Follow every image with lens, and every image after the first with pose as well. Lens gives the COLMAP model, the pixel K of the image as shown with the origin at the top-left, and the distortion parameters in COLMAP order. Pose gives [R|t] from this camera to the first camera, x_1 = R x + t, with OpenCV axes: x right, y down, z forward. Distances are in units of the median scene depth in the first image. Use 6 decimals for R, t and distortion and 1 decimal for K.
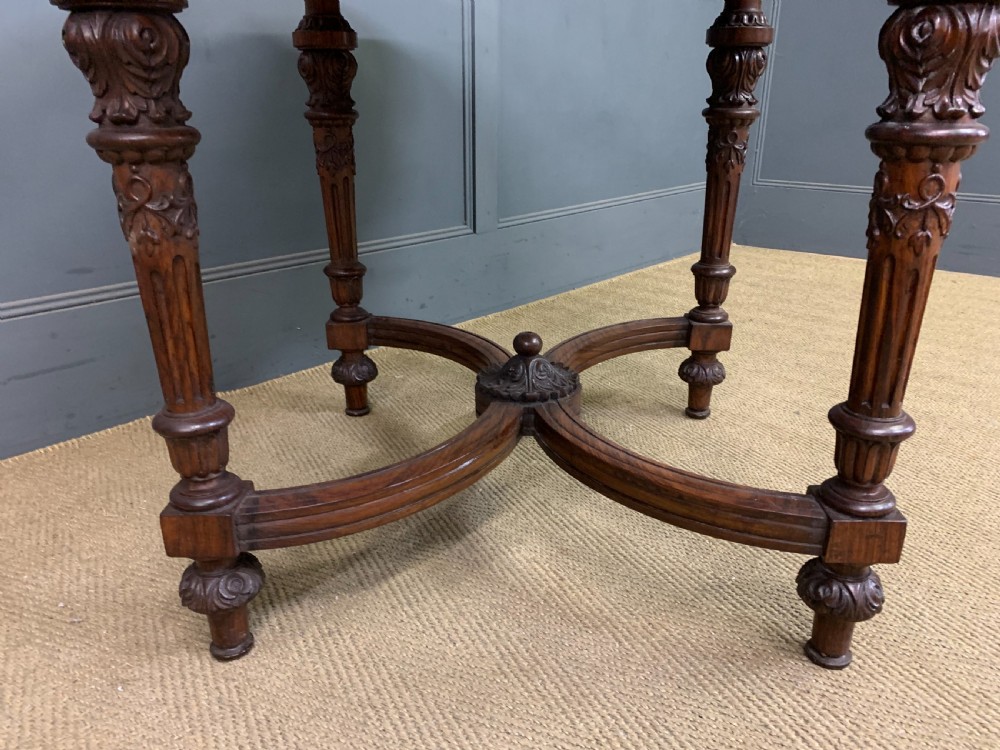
lens RADIAL K [[769.3, 0, 490.1], [0, 769.3, 373.6], [0, 0, 1]] dist [0.021166, -0.012116]
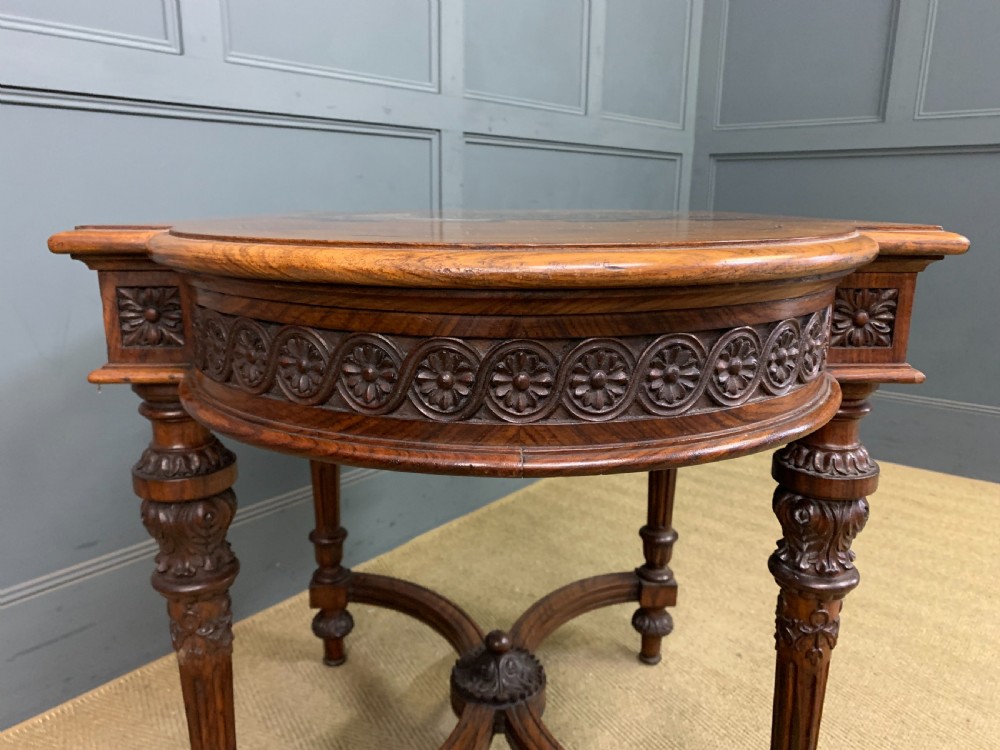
lens RADIAL K [[778.7, 0, 473.1], [0, 778.7, 374.8], [0, 0, 1]] dist [-0.002725, 0.009828]
pose [[0.999220, -0.000849, 0.039473, -0.026172], [0.005971, 0.991520, -0.129813, -0.230106], [-0.039028, 0.129948, 0.990752, -0.149272]]
